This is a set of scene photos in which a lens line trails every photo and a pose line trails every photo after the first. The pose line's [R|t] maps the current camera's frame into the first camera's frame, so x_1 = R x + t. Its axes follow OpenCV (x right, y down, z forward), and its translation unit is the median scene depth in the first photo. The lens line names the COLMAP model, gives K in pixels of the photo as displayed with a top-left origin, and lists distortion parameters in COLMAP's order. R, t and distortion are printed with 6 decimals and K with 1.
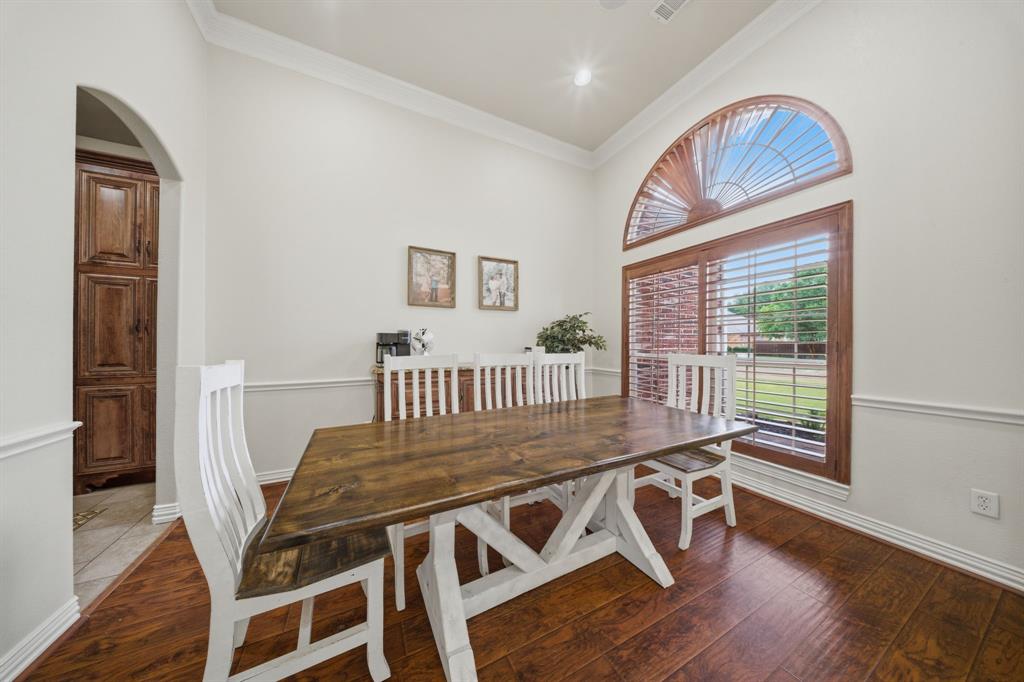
lens RADIAL K [[308.9, 0, 507.6], [0, 308.9, 345.6], [0, 0, 1]] dist [-0.000463, -0.000085]
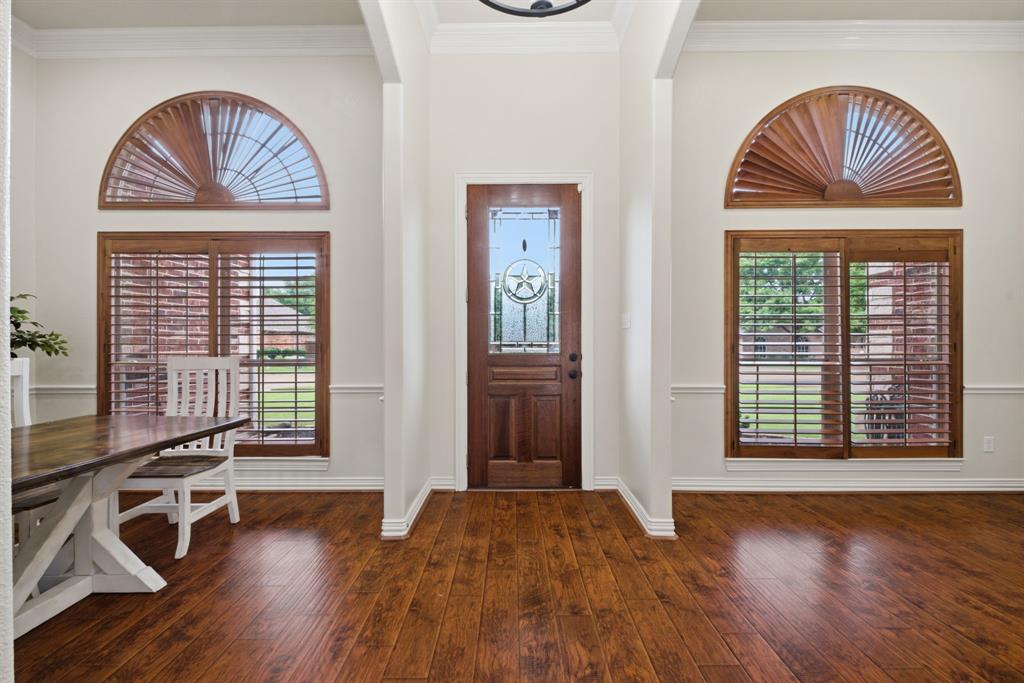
lens RADIAL K [[457.0, 0, 510.8], [0, 457.0, 344.4], [0, 0, 1]] dist [0.007414, -0.000414]
pose [[0.464775, -0.002982, 0.885424, -0.157753], [0.007358, 0.999973, -0.000495, -0.001735], [-0.885398, 0.006745, 0.464785, -0.417616]]
